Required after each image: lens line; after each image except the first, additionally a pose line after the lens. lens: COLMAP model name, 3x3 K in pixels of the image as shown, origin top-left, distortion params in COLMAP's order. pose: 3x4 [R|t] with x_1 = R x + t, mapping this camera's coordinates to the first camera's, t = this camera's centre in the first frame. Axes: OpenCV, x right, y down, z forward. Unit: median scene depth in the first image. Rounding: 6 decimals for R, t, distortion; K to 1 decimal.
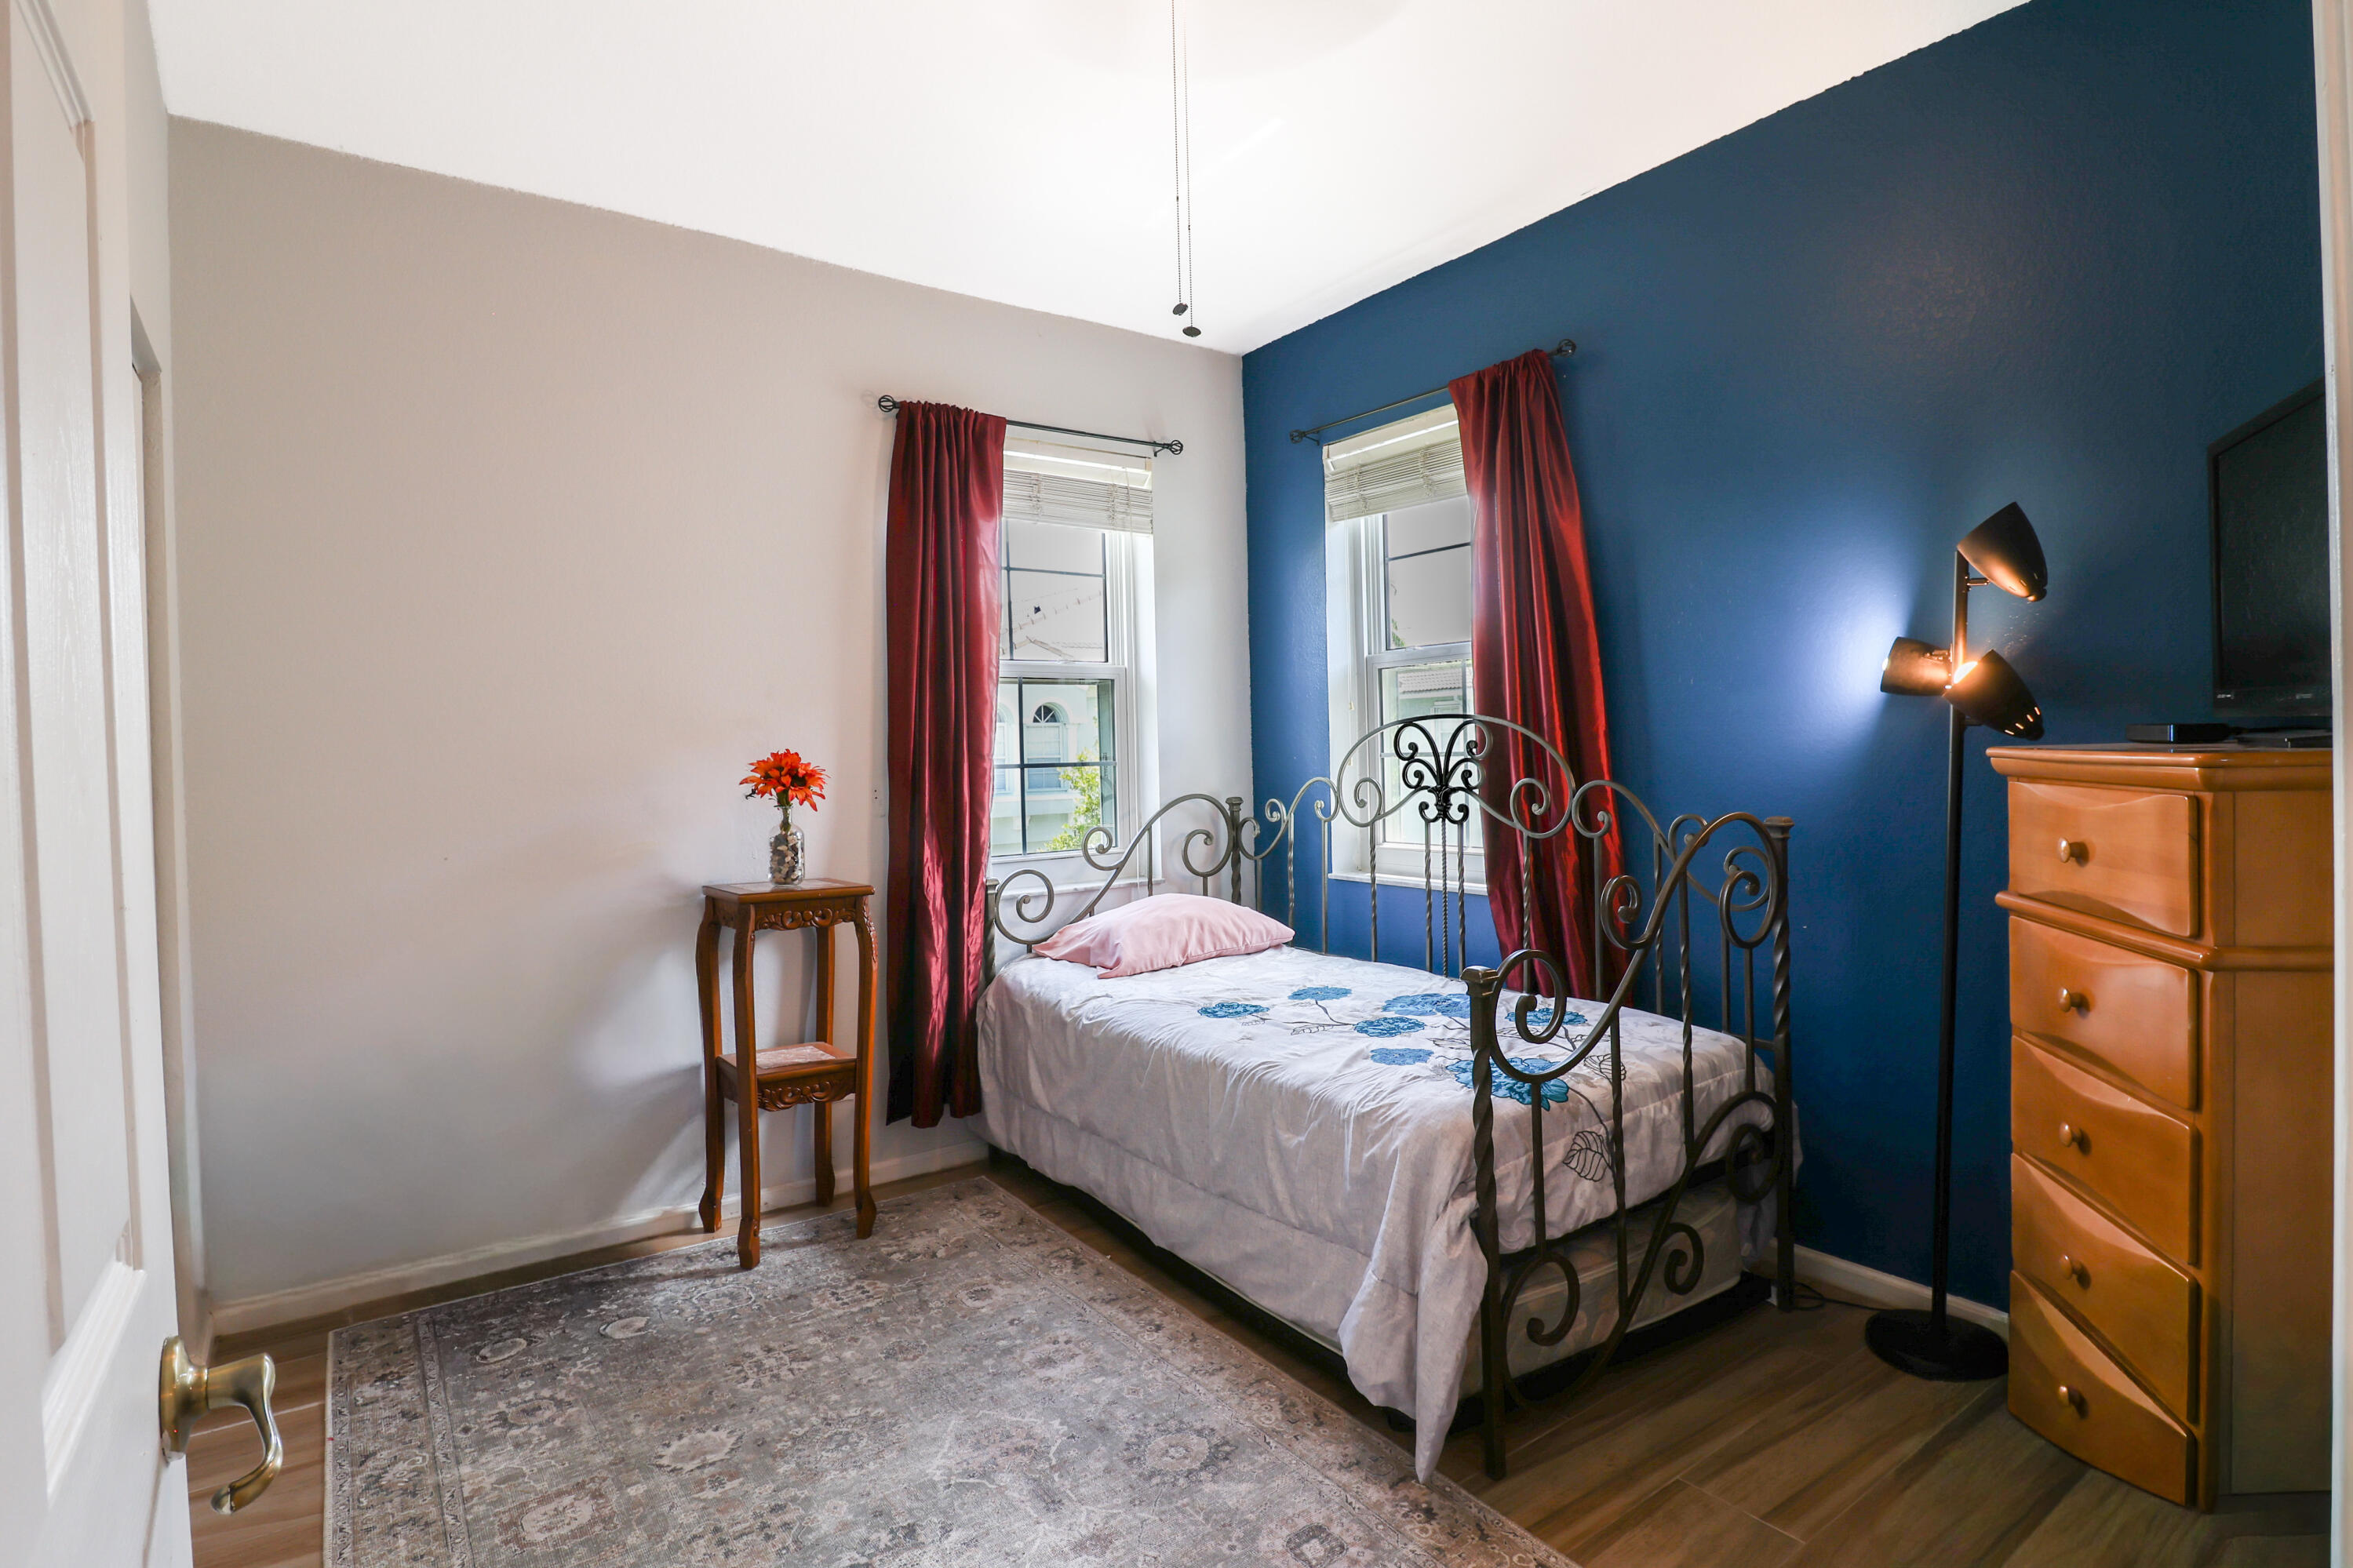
lens RADIAL K [[1175.5, 0, 1170.0], [0, 1175.5, 773.7], [0, 0, 1]] dist [0.014281, -0.023191]
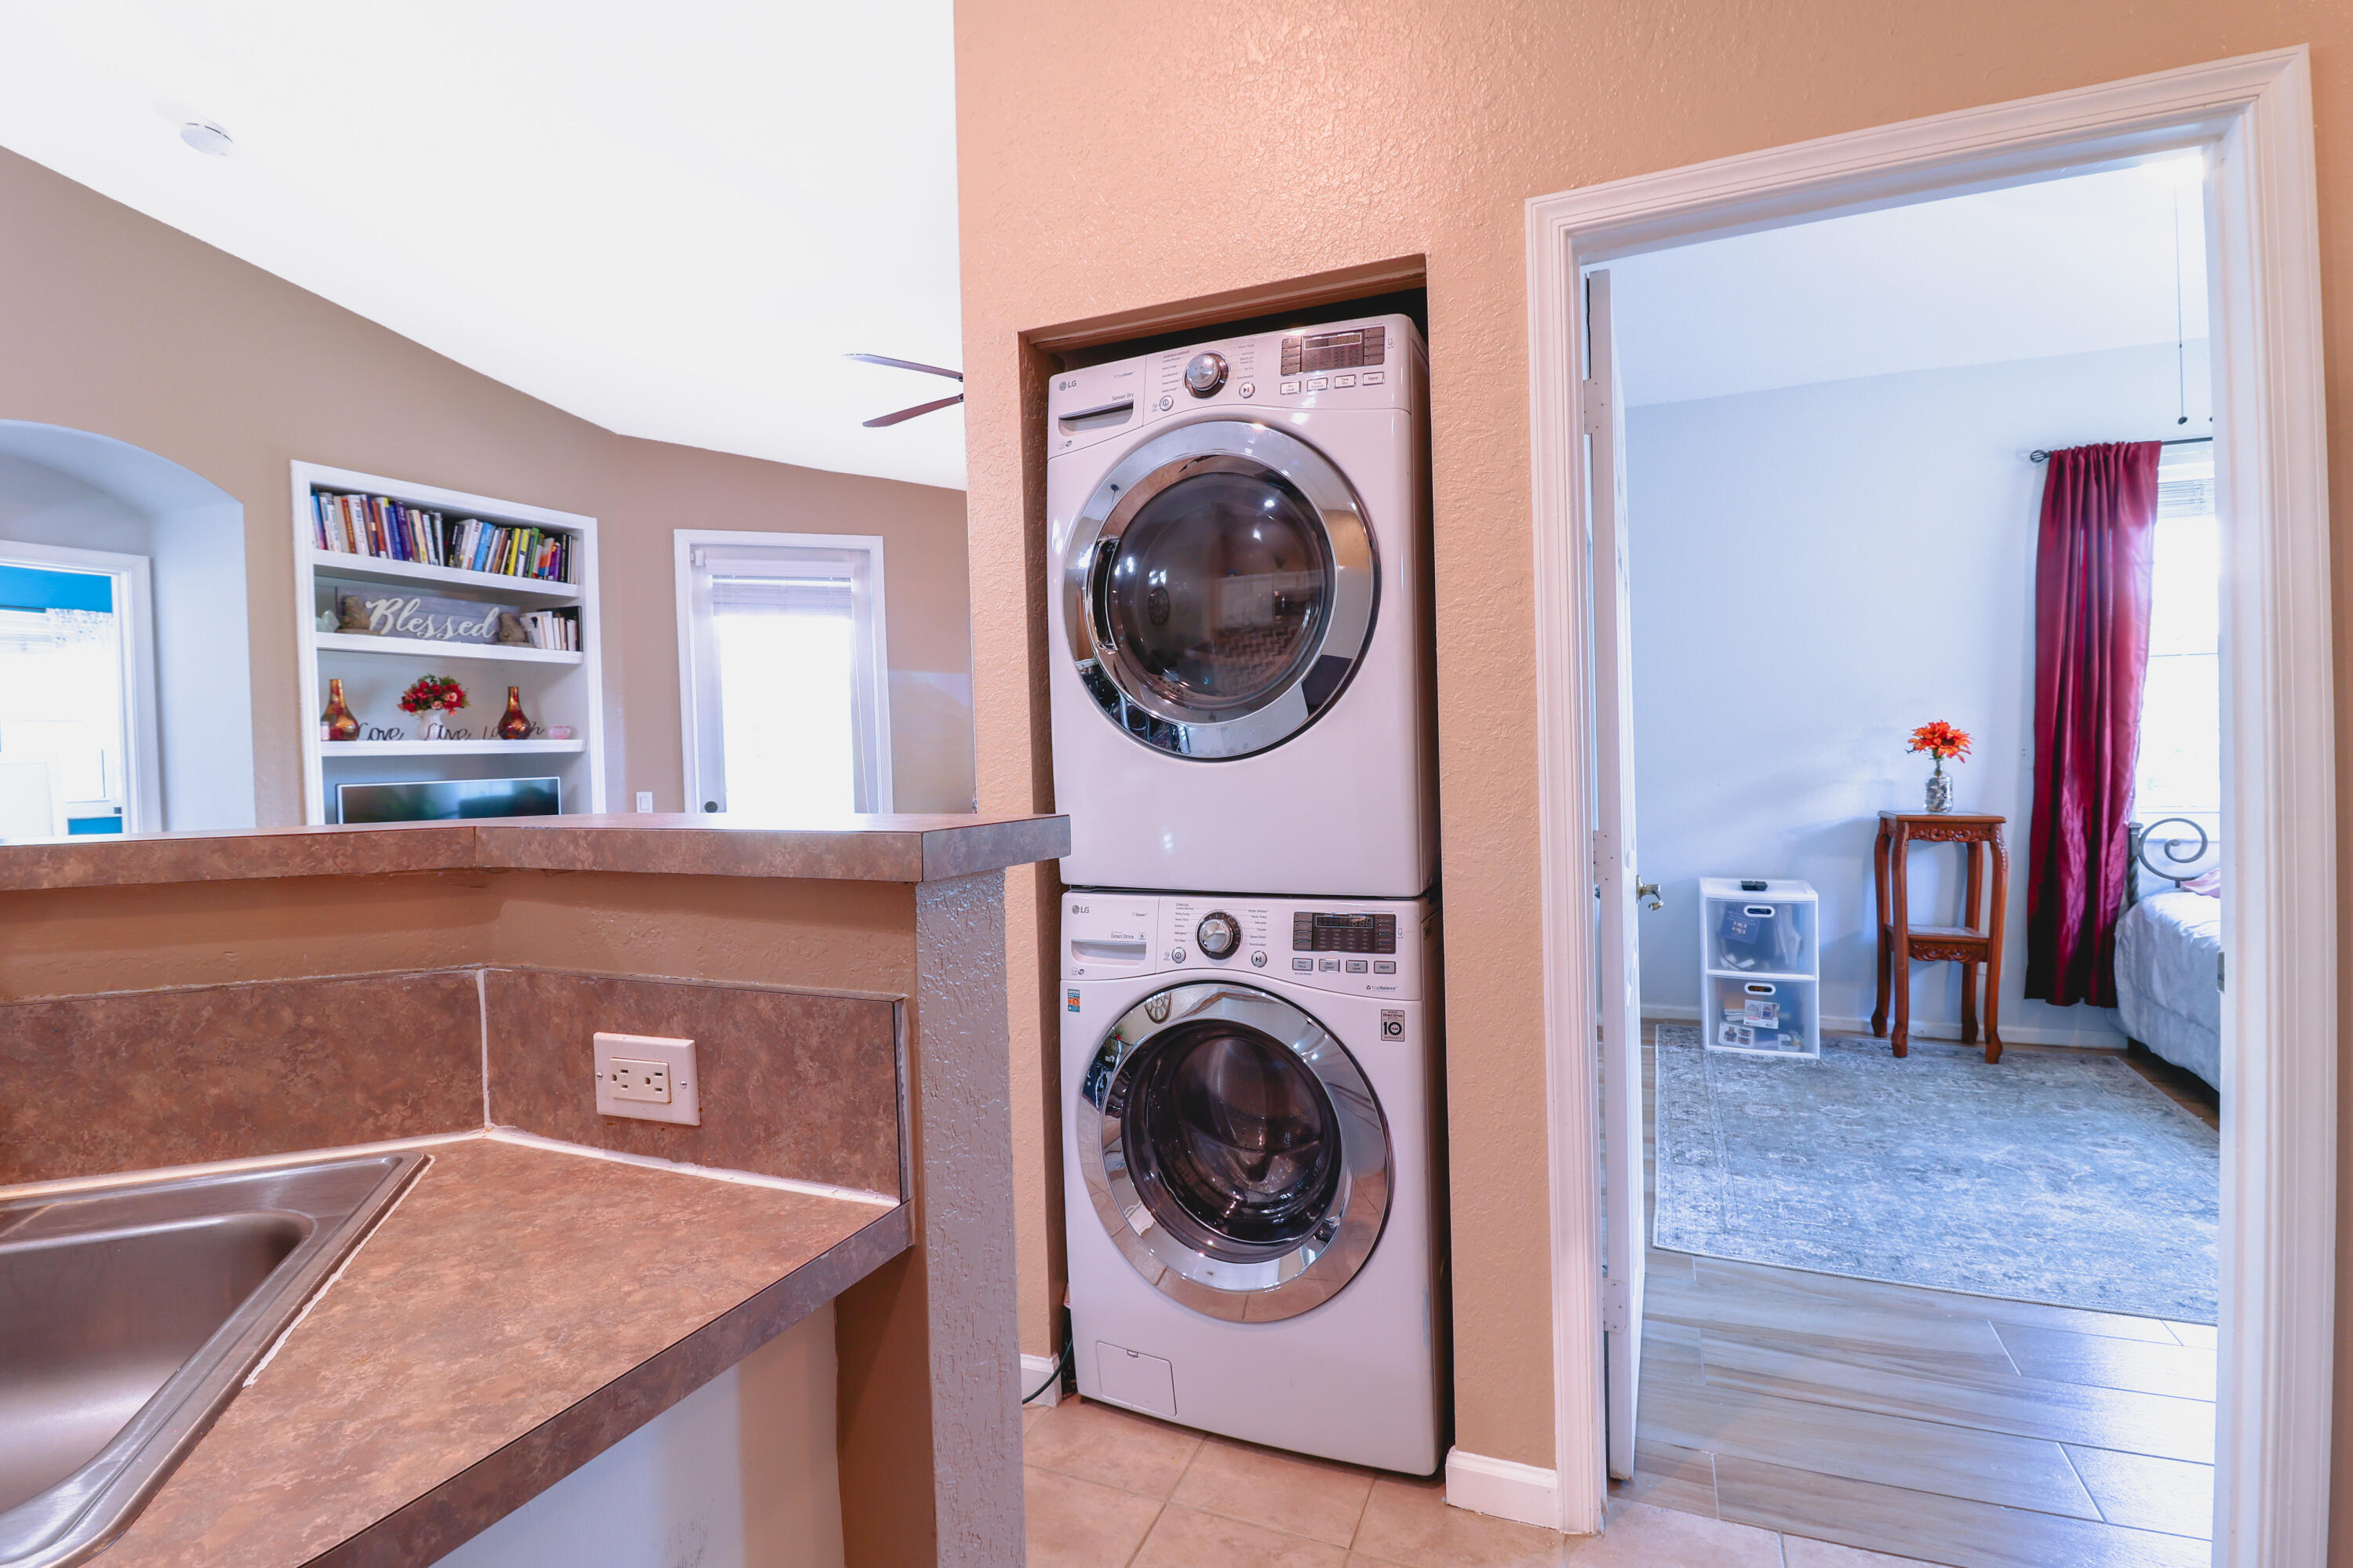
lens RADIAL K [[1092.5, 0, 1184.1], [0, 1092.5, 771.1], [0, 0, 1]] dist [-0.000404, -0.012572]
pose [[0.525275, 0.026753, -0.850512, 0.319279], [-0.001232, 0.999529, 0.030679, 0.002371], [0.850932, -0.015067, 0.525060, -0.486995]]
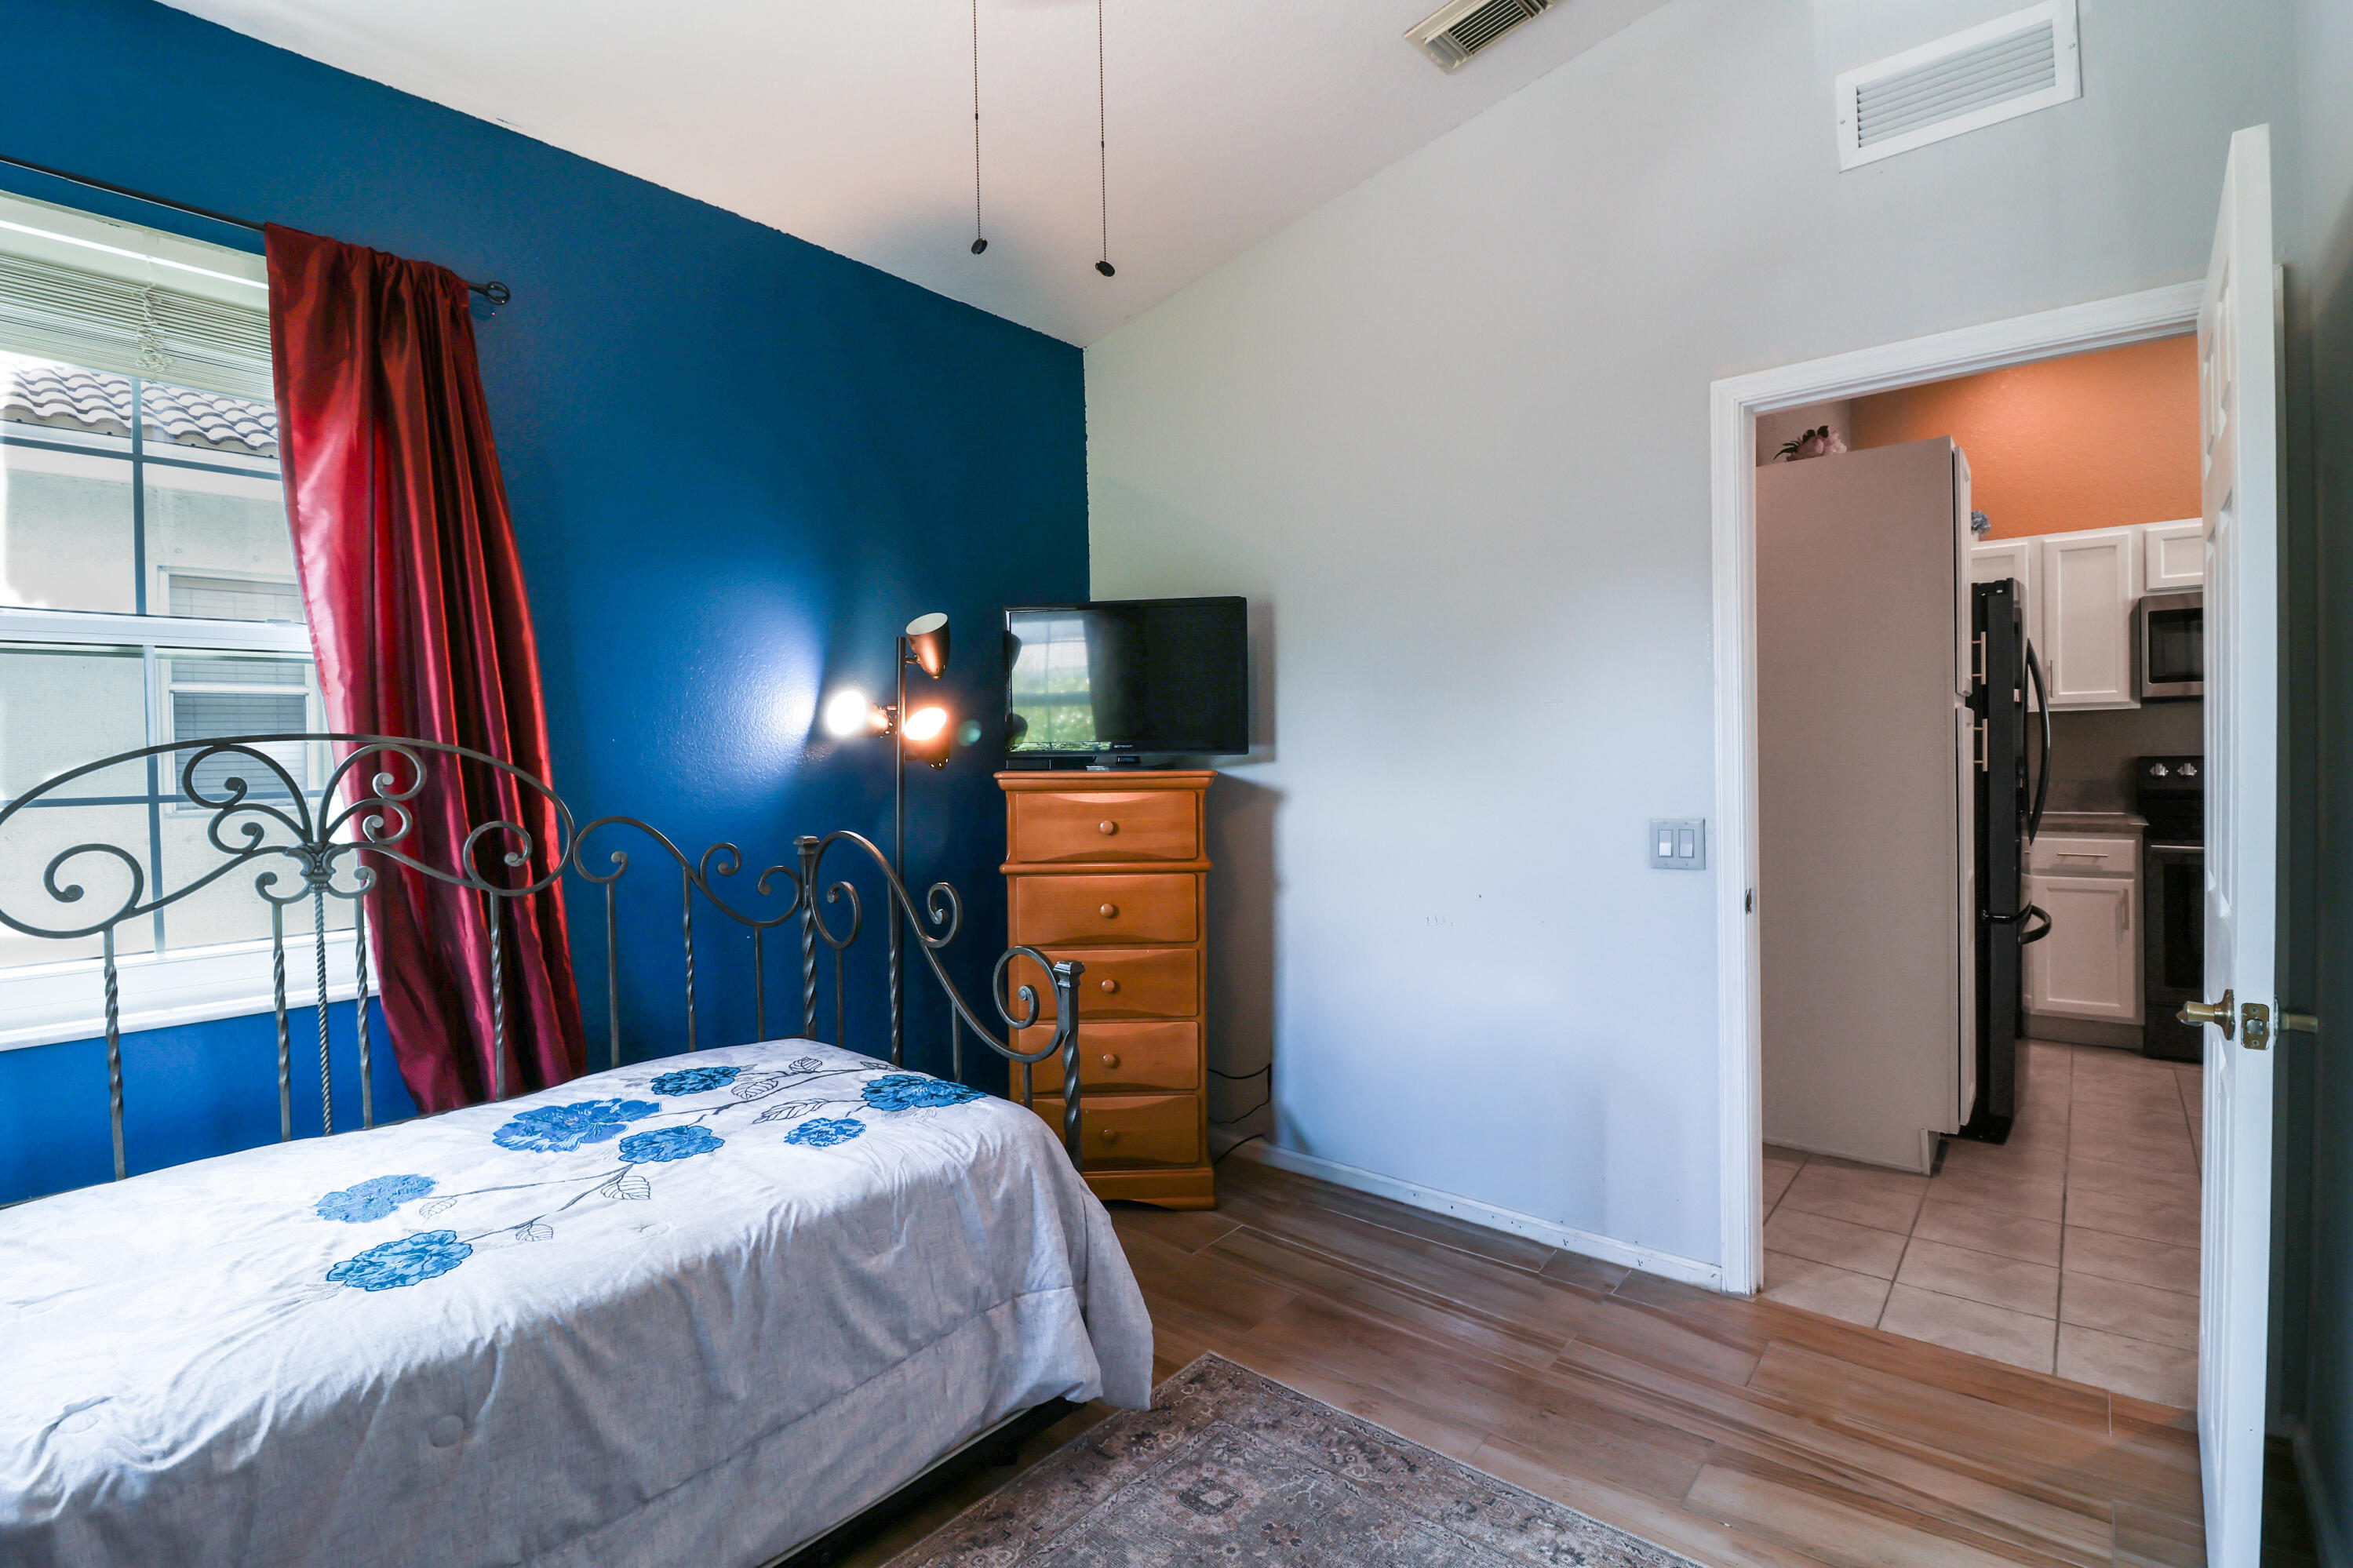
lens RADIAL K [[1092.5, 0, 1184.1], [0, 1092.5, 771.1], [0, 0, 1]] dist [-0.000404, -0.012572]
pose [[-0.247064, 0.012779, 0.968915, -0.480690], [0.045940, 0.998943, -0.001460, -0.006779], [-0.967909, 0.044151, -0.247390, 0.699557]]
